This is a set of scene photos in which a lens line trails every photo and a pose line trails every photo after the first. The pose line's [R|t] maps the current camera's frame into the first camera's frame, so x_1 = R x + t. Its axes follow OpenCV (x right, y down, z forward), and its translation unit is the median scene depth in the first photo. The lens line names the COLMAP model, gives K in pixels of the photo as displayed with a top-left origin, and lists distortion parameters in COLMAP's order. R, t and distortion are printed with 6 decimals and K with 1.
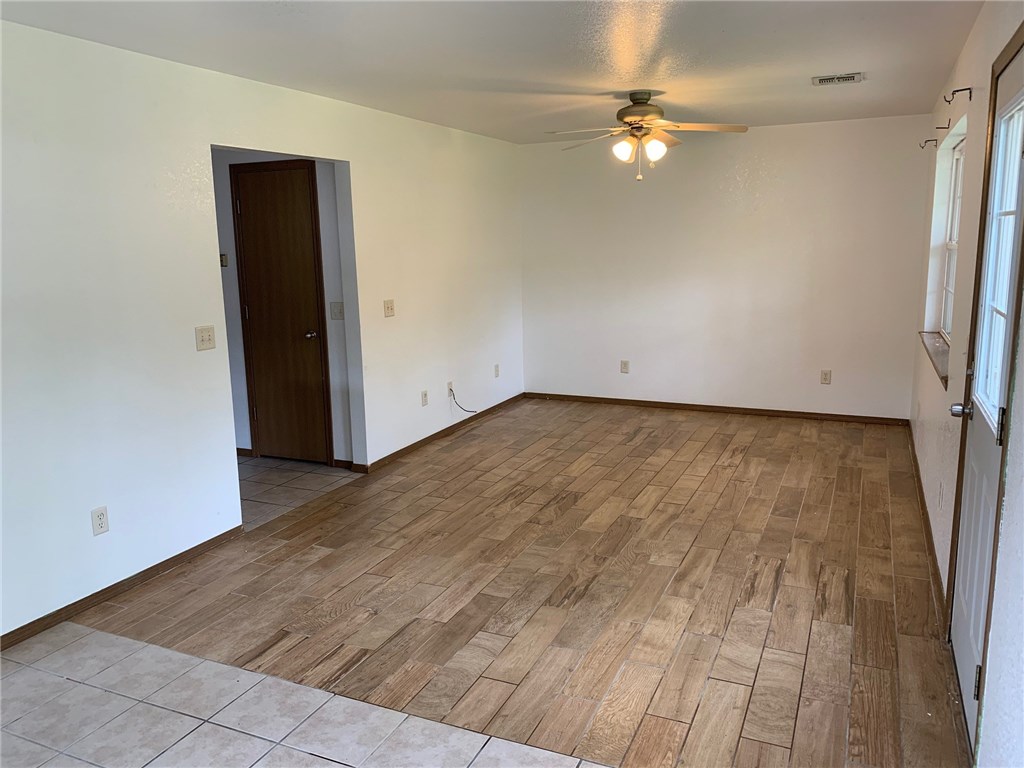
lens RADIAL K [[787.9, 0, 501.2], [0, 787.9, 377.8], [0, 0, 1]] dist [0.104472, -0.185079]
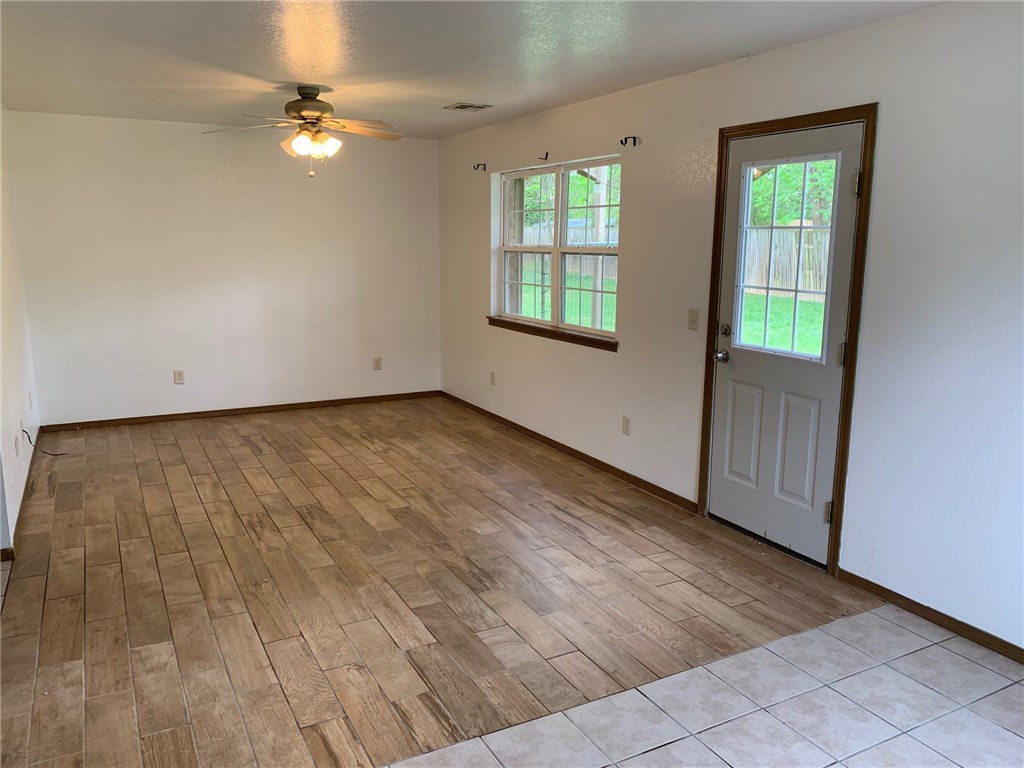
lens RADIAL K [[787.9, 0, 501.2], [0, 787.9, 377.8], [0, 0, 1]] dist [0.104472, -0.185079]
pose [[0.616239, -0.120472, 0.778290, -0.537302], [0.121717, 0.990926, 0.057013, -0.034379], [-0.778097, 0.059597, 0.625311, 0.248683]]
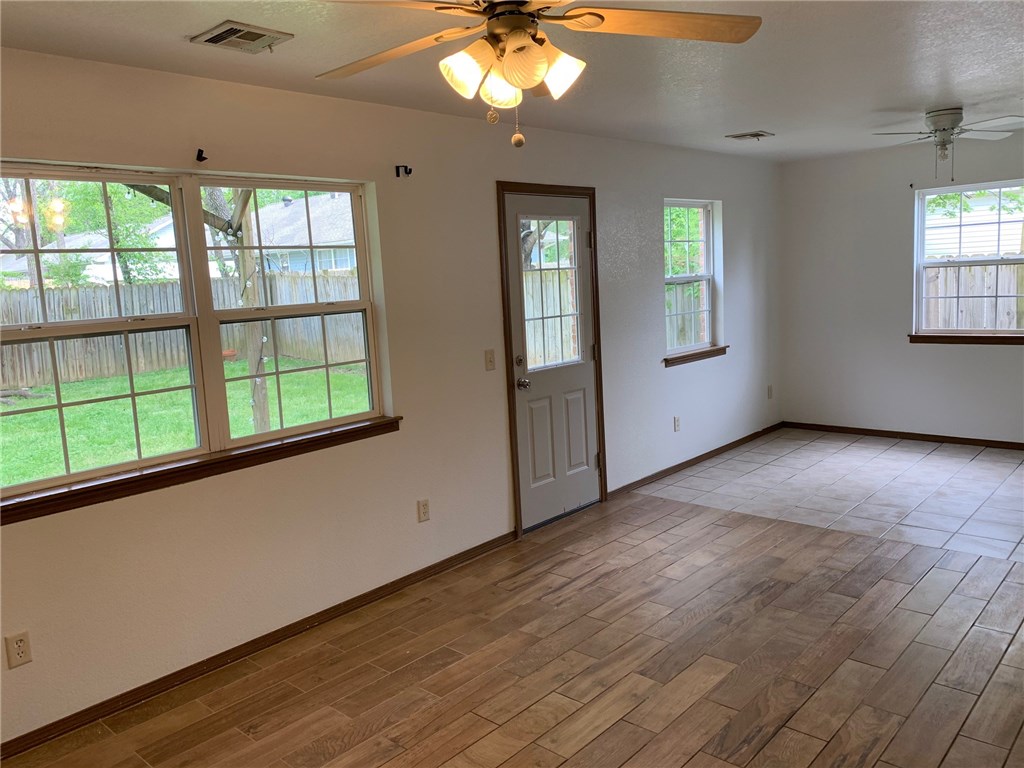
lens RADIAL K [[805.0, 0, 509.2], [0, 805.0, 360.4], [0, 0, 1]] dist [0.037731, -0.009480]
pose [[-0.953222, 0.032104, 0.300562, 0.063453], [0.116888, 0.956140, 0.268576, -0.294488], [-0.278757, 0.291145, -0.915166, 1.620139]]
